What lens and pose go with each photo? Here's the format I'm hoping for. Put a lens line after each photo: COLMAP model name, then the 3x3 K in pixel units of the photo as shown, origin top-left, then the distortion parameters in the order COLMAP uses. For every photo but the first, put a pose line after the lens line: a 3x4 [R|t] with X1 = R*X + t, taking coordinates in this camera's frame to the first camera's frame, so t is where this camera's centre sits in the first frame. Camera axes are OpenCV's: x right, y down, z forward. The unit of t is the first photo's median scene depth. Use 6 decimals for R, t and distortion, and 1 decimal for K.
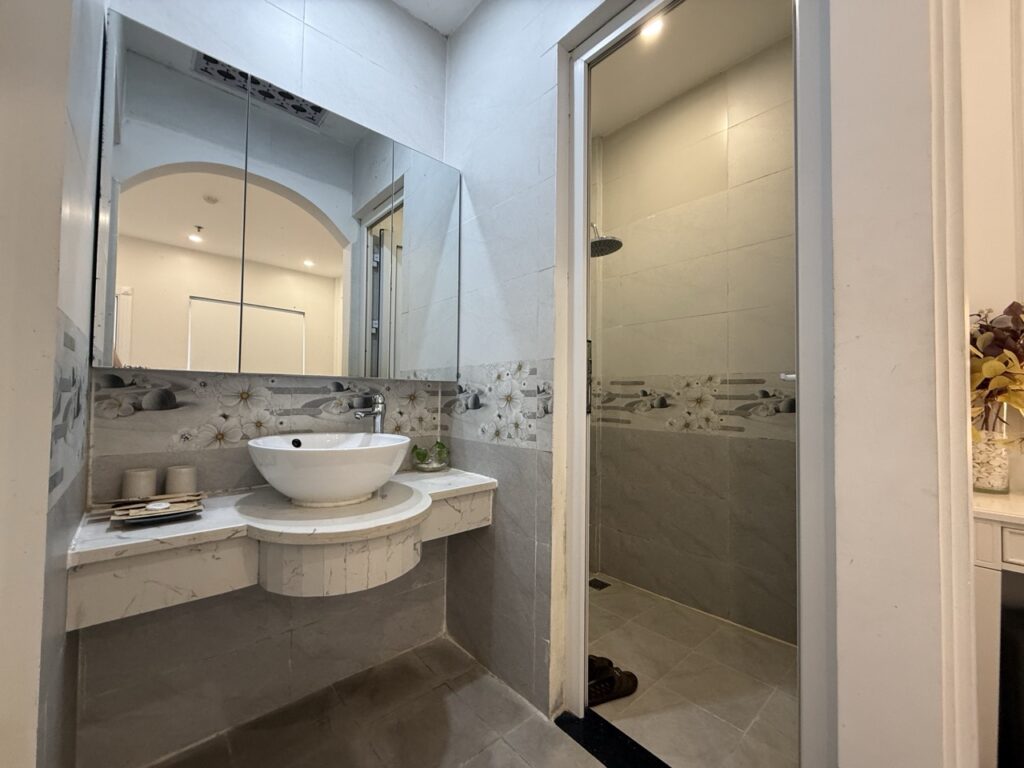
lens RADIAL K [[408.6, 0, 510.3], [0, 408.6, 384.5], [0, 0, 1]] dist [-0.000413, -0.000025]
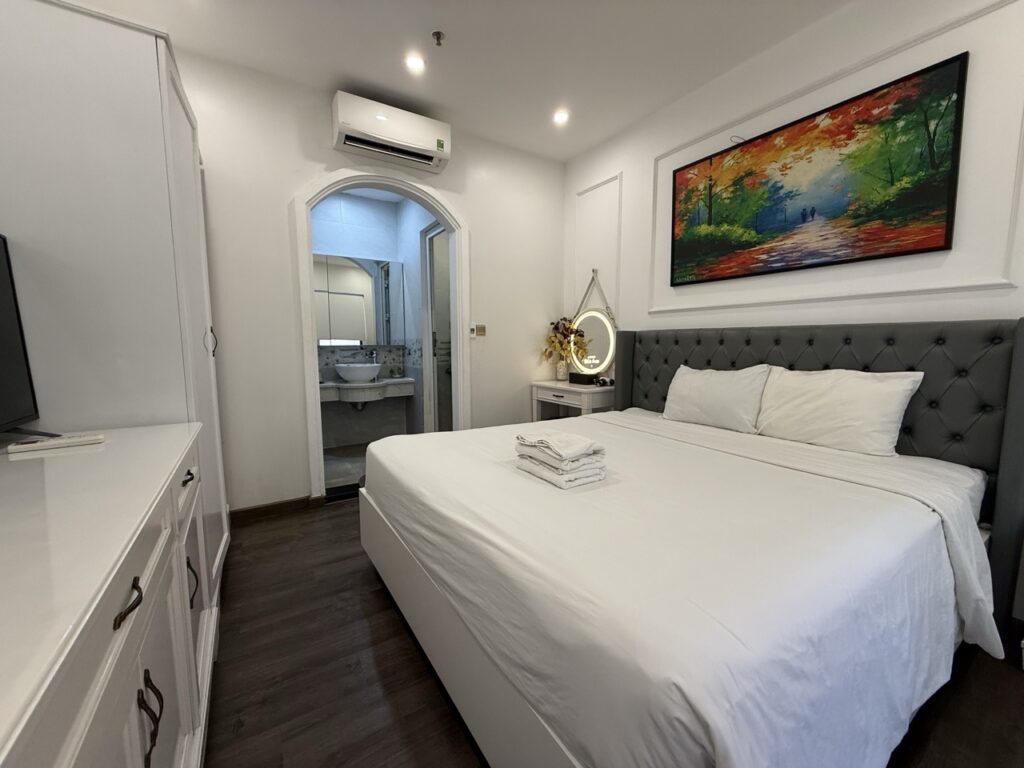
lens RADIAL K [[408.6, 0, 510.3], [0, 408.6, 384.5], [0, 0, 1]] dist [-0.000413, -0.000025]
pose [[0.986048, 0.000356, -0.166459, 1.275985], [0.020612, 0.992040, 0.124221, -0.088352], [0.165178, -0.125919, 0.978193, -1.967328]]
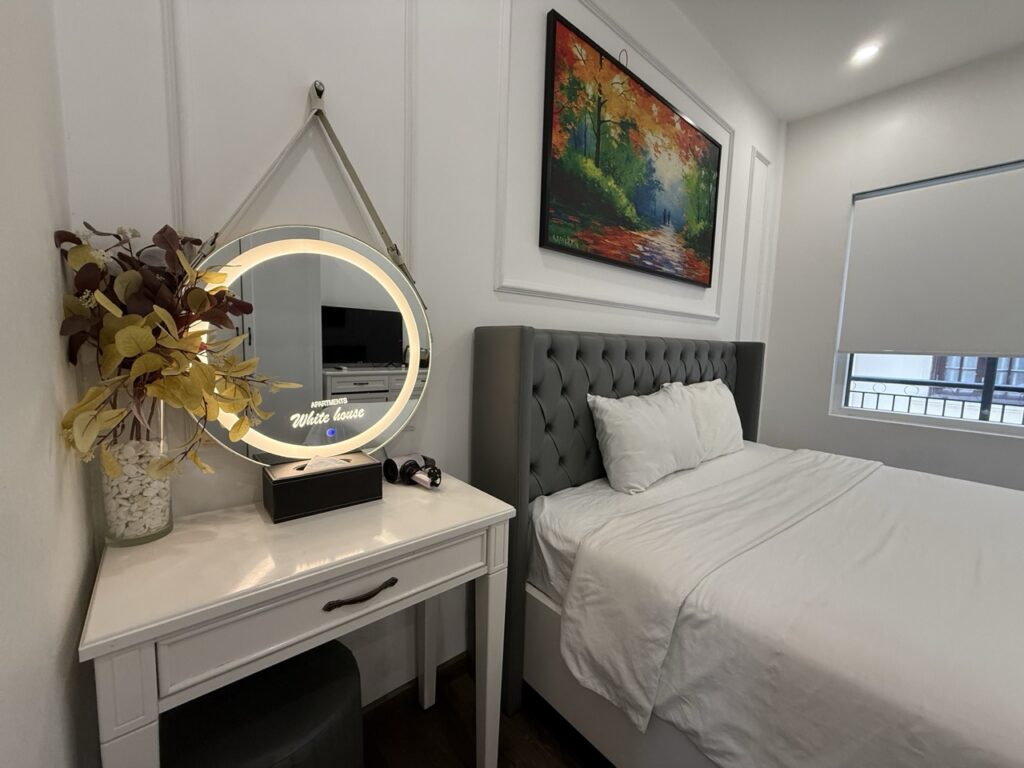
lens RADIAL K [[408.6, 0, 510.3], [0, 408.6, 384.5], [0, 0, 1]] dist [-0.000413, -0.000025]
pose [[0.023306, -0.114018, 0.993205, 0.589091], [-0.055703, 0.991784, 0.115162, -0.064077], [-0.998175, -0.058008, 0.016764, 0.446583]]
